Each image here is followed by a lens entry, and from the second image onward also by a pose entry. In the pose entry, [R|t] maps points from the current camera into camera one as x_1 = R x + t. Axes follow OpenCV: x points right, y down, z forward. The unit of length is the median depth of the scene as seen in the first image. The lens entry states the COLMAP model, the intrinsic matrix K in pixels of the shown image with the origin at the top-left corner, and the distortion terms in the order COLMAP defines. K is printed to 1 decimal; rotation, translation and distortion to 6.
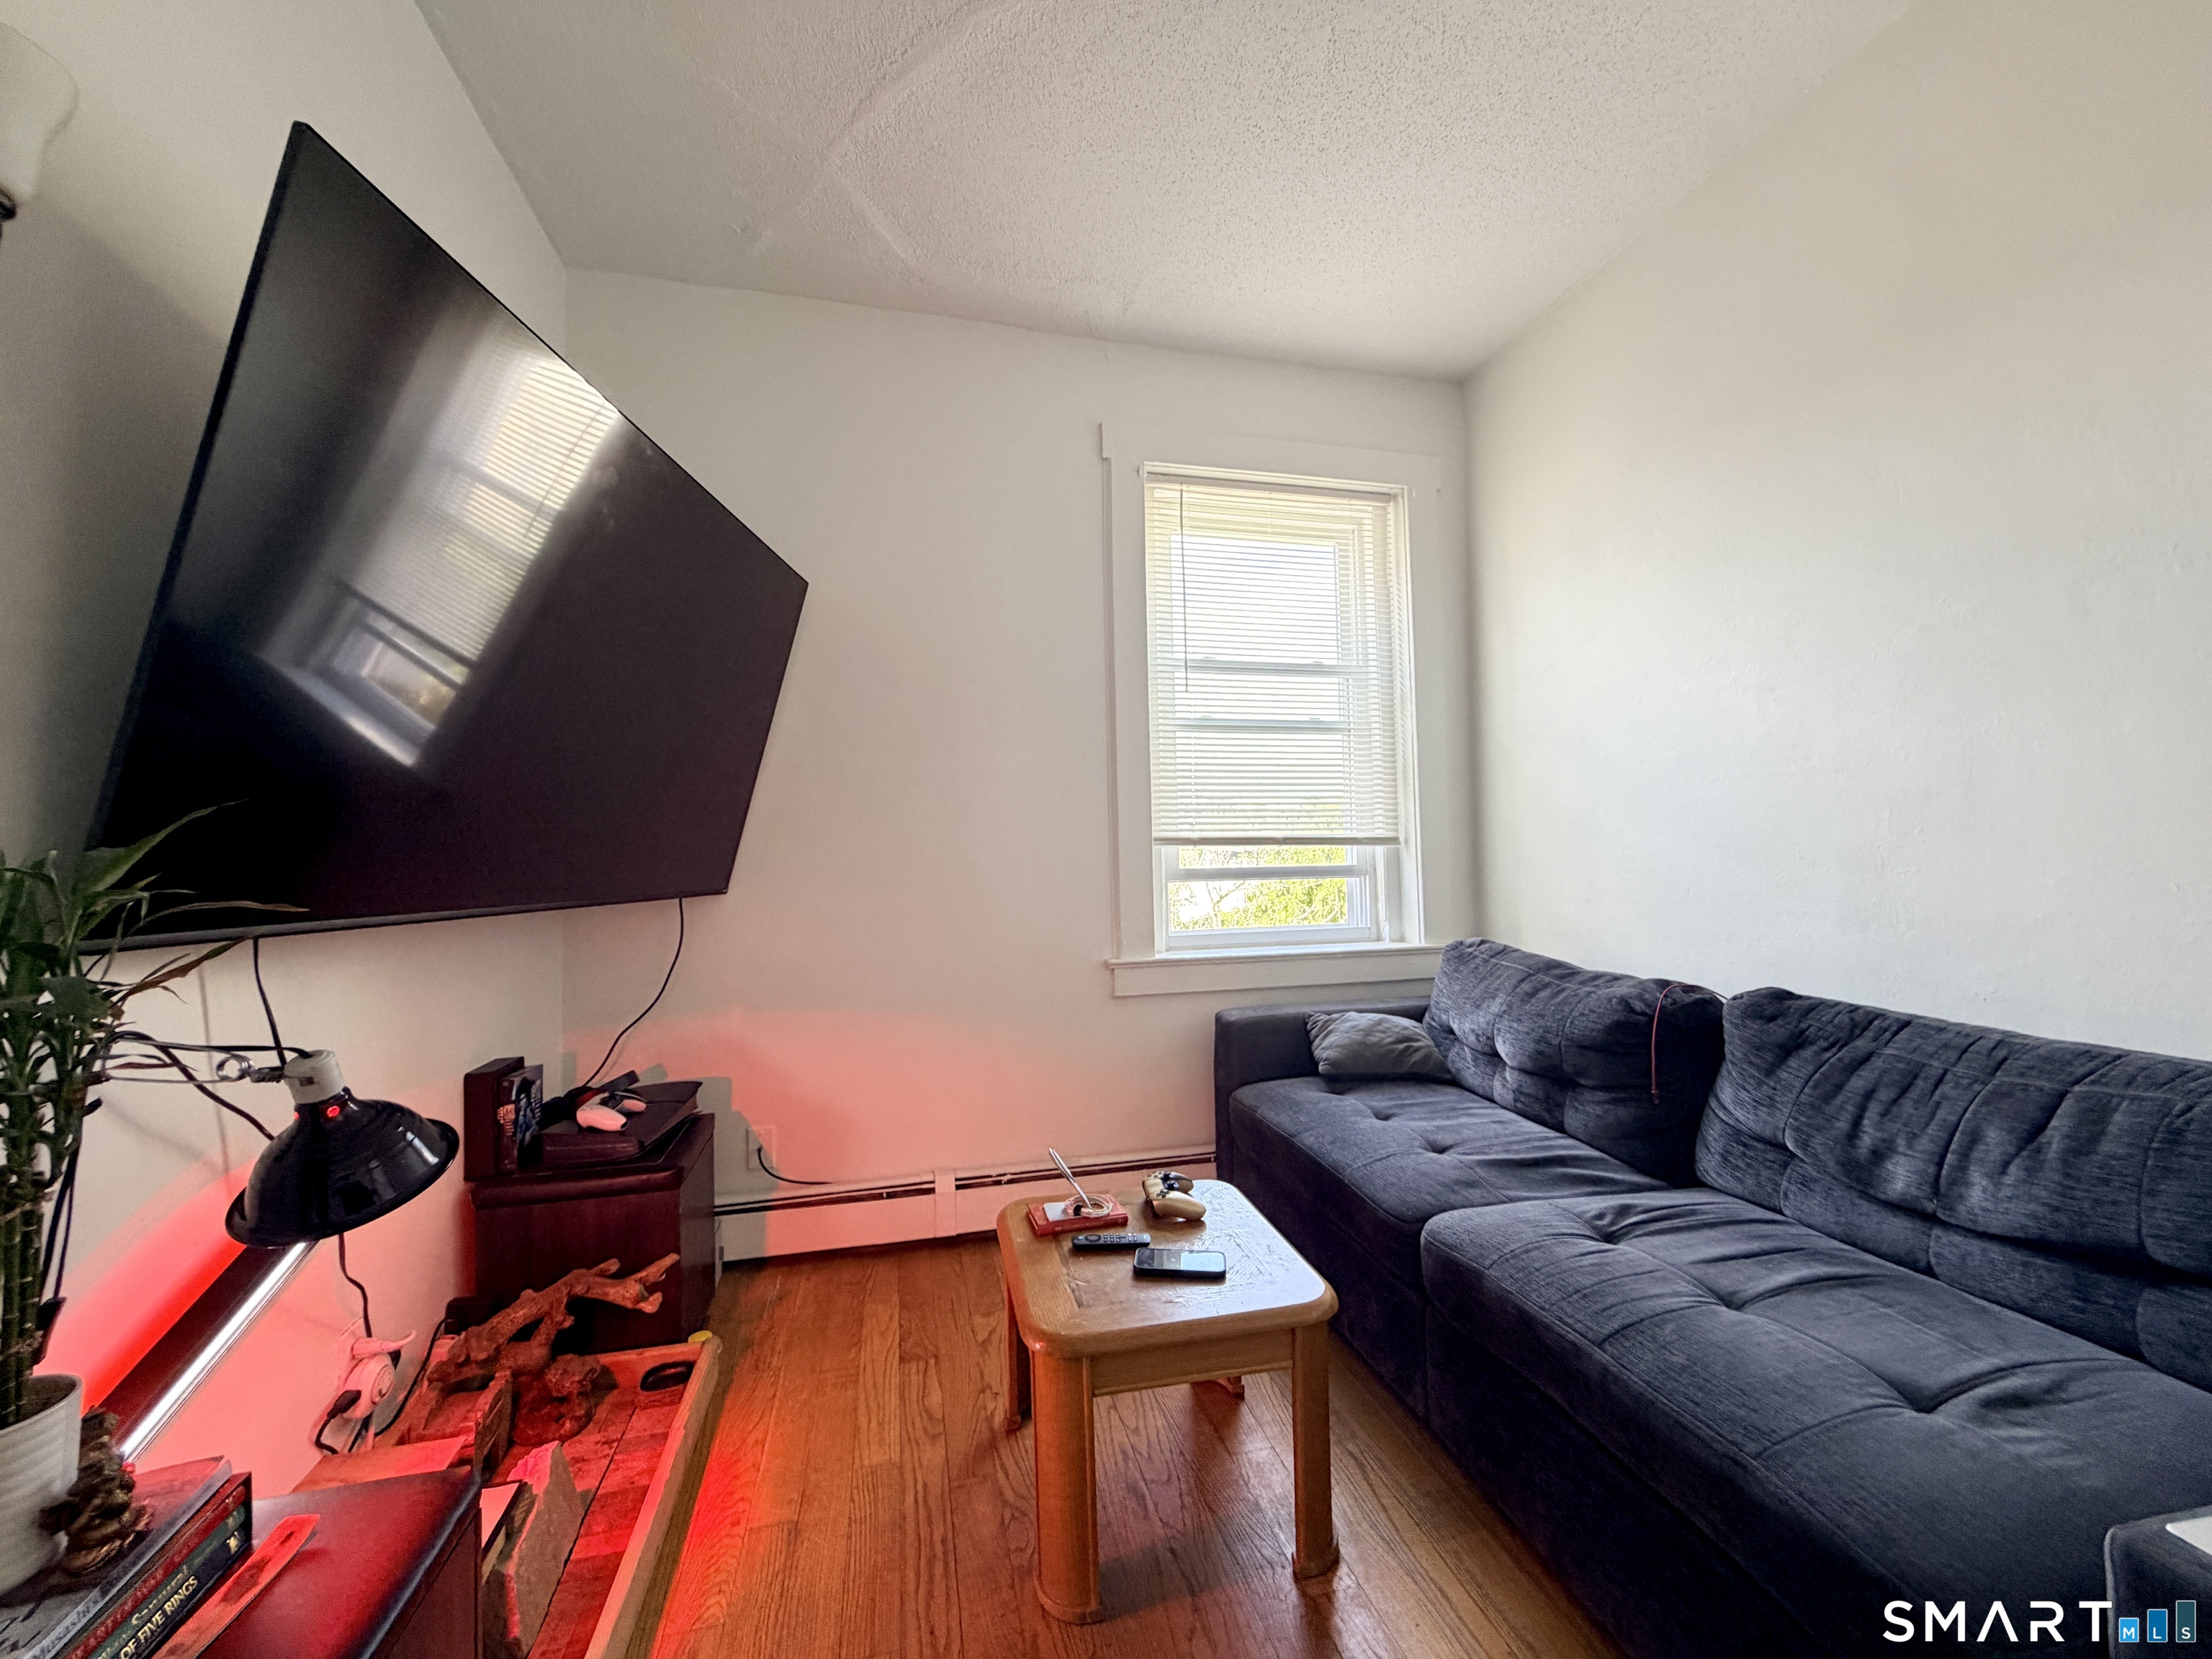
lens RADIAL K [[884.7, 0, 1104.3], [0, 884.7, 823.2], [0, 0, 1]] dist [-0.000027, 0.000331]
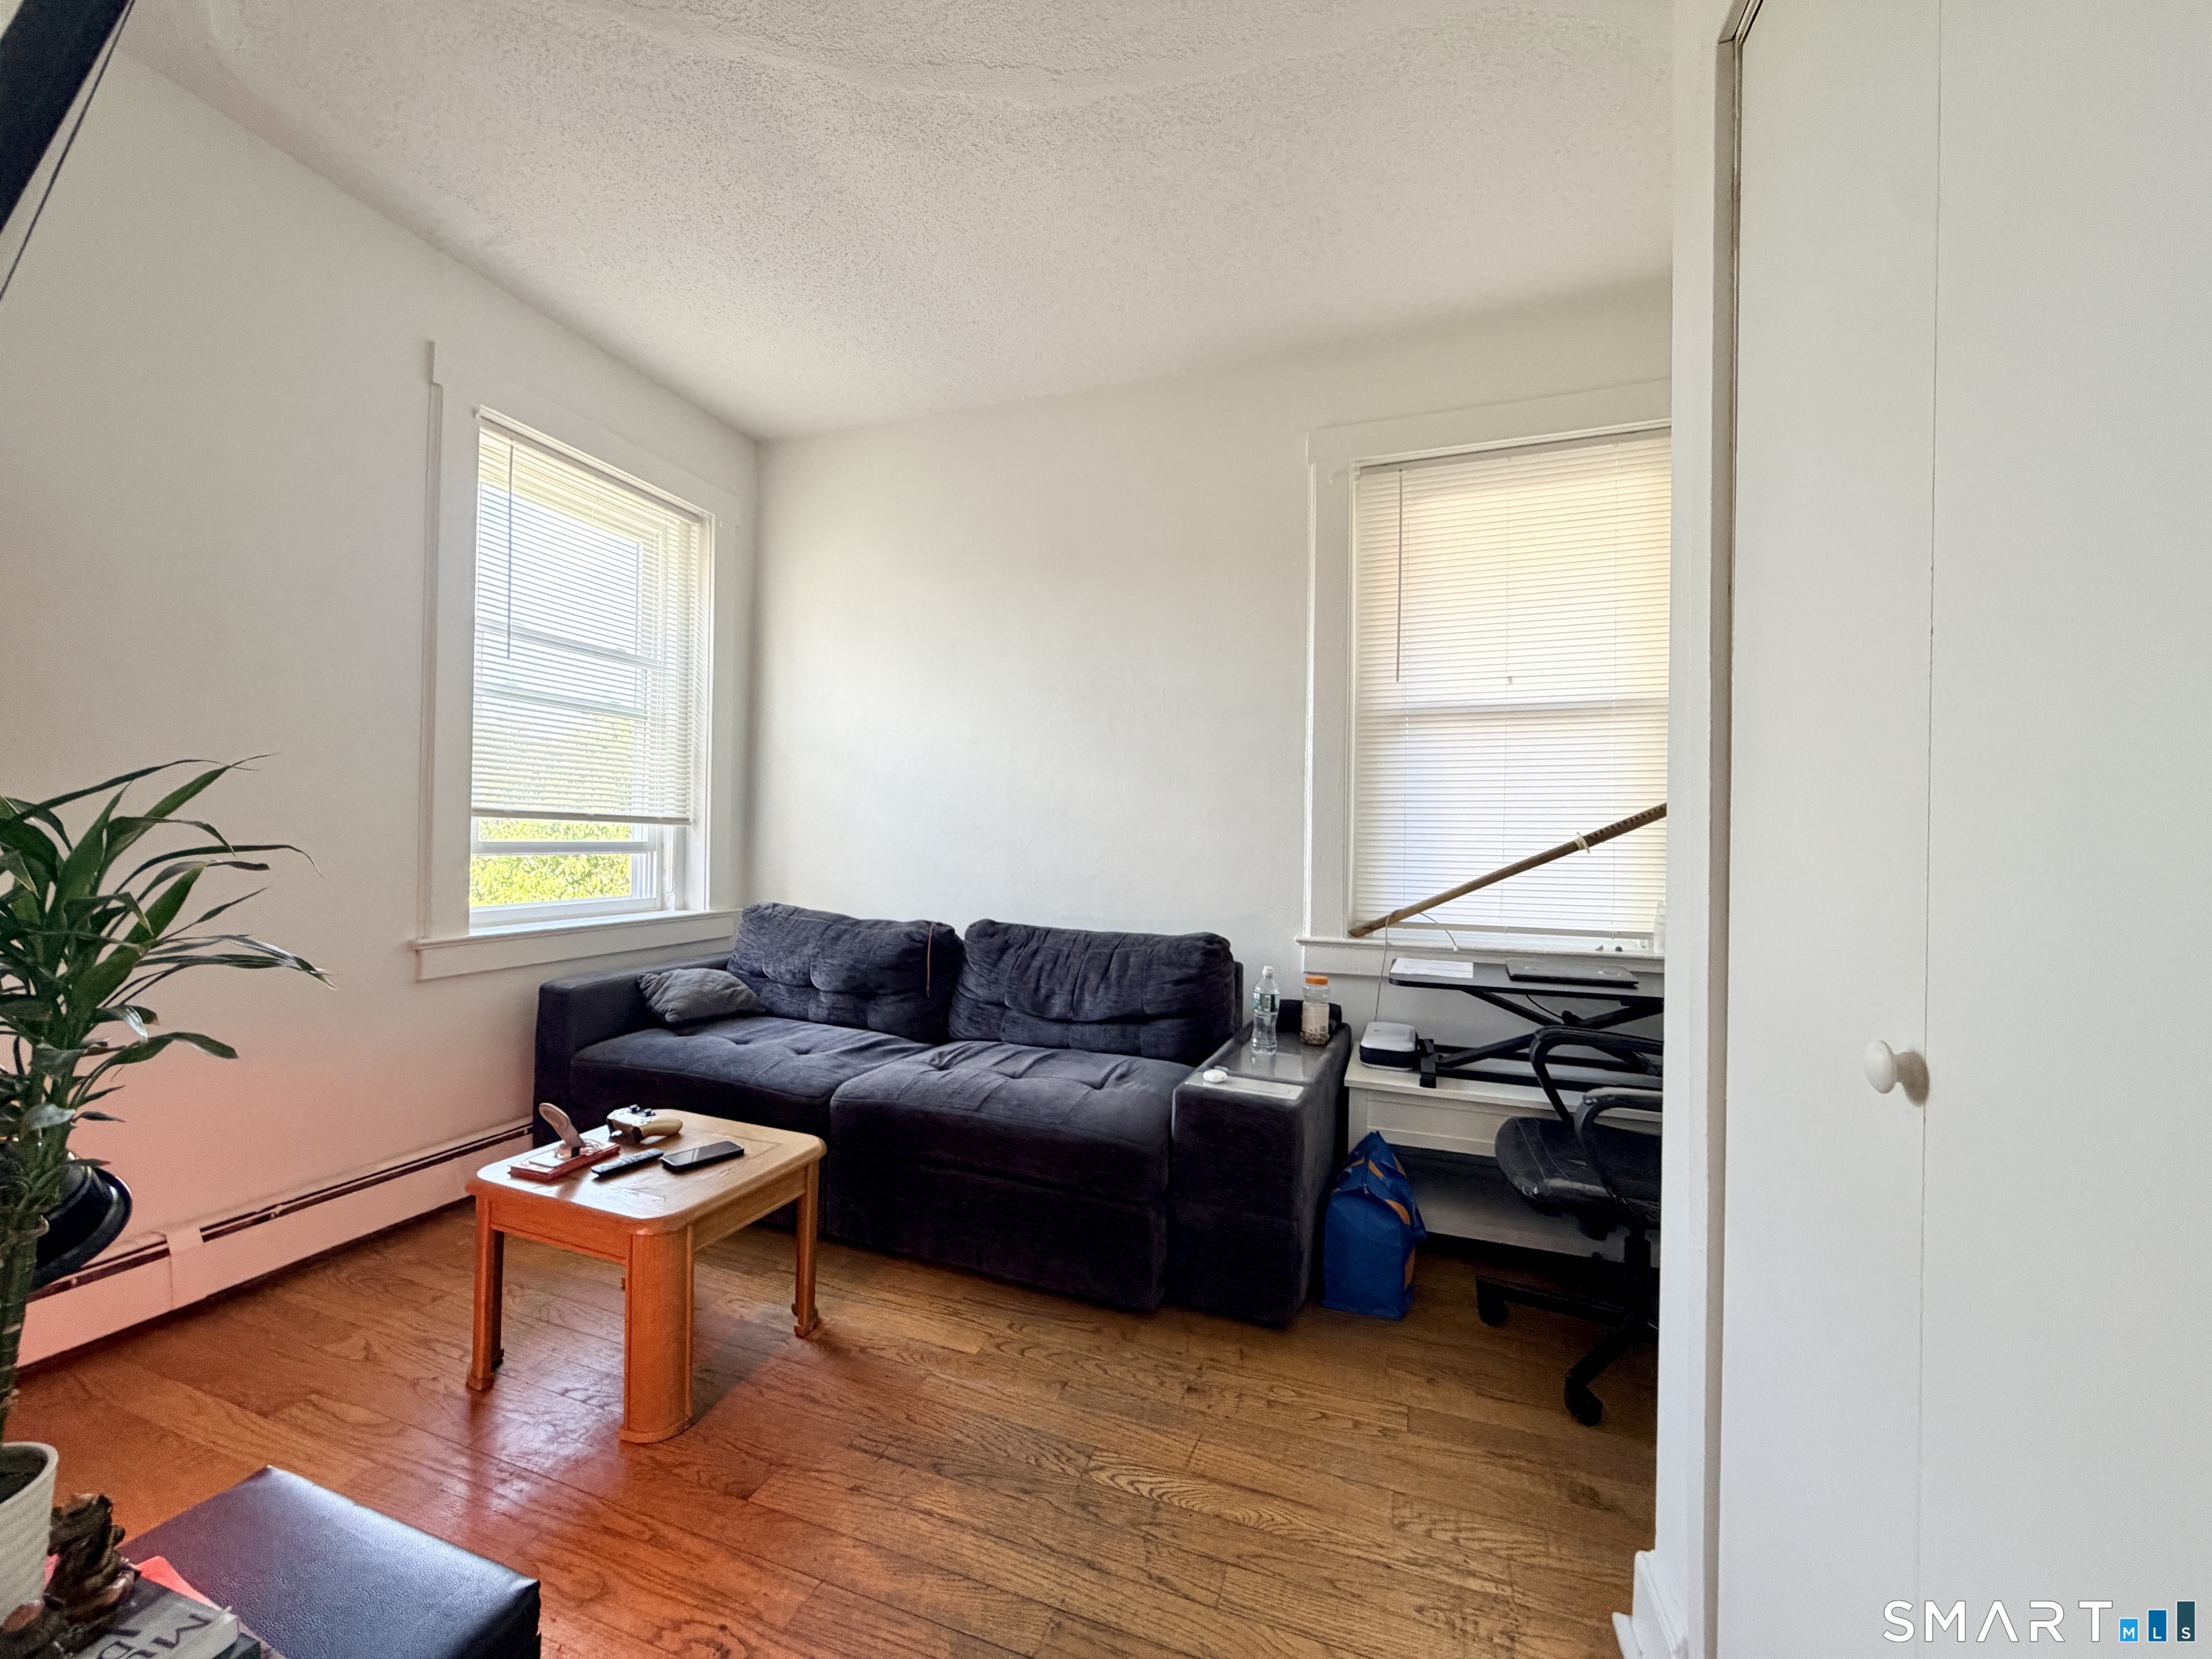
lens RADIAL K [[884.7, 0, 1104.3], [0, 884.7, 823.2], [0, 0, 1]] dist [-0.000027, 0.000331]
pose [[0.539884, 0.040880, 0.840746, -0.472313], [-0.059288, 0.998186, -0.010464, 0.002977], [-0.839649, -0.044197, 0.541328, -0.096562]]
